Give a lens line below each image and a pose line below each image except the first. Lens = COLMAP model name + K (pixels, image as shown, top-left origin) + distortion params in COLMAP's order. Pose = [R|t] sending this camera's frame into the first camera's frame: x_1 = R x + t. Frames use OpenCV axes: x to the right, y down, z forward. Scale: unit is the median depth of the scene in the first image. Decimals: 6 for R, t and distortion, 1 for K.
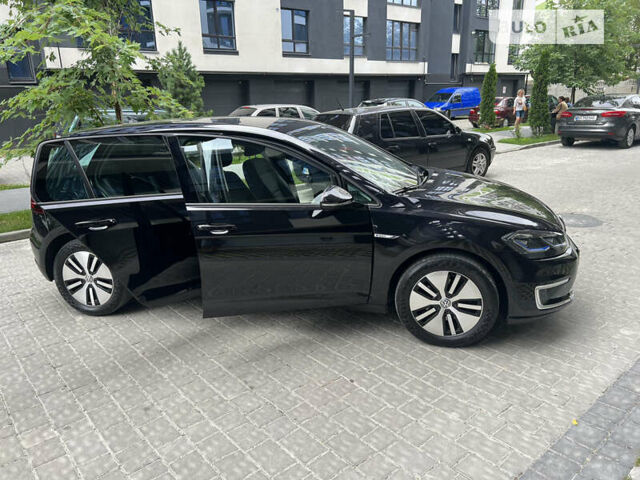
lens RADIAL K [[485.1, 0, 320.0], [0, 485.1, 240.0], [0, 0, 1]] dist [0.040071, -0.049558]
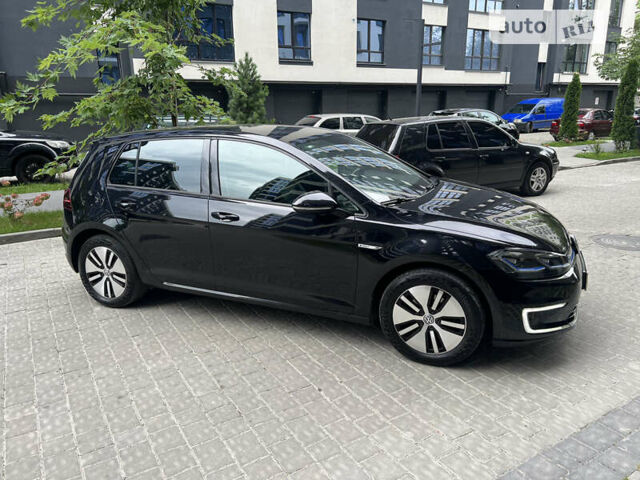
lens RADIAL K [[485.1, 0, 320.0], [0, 485.1, 240.0], [0, 0, 1]] dist [0.040071, -0.049558]
pose [[0.987394, 0.051106, -0.149805, 0.172992], [-0.053802, 0.998454, -0.013998, -0.002370], [0.148858, 0.021881, 0.988616, 0.007208]]
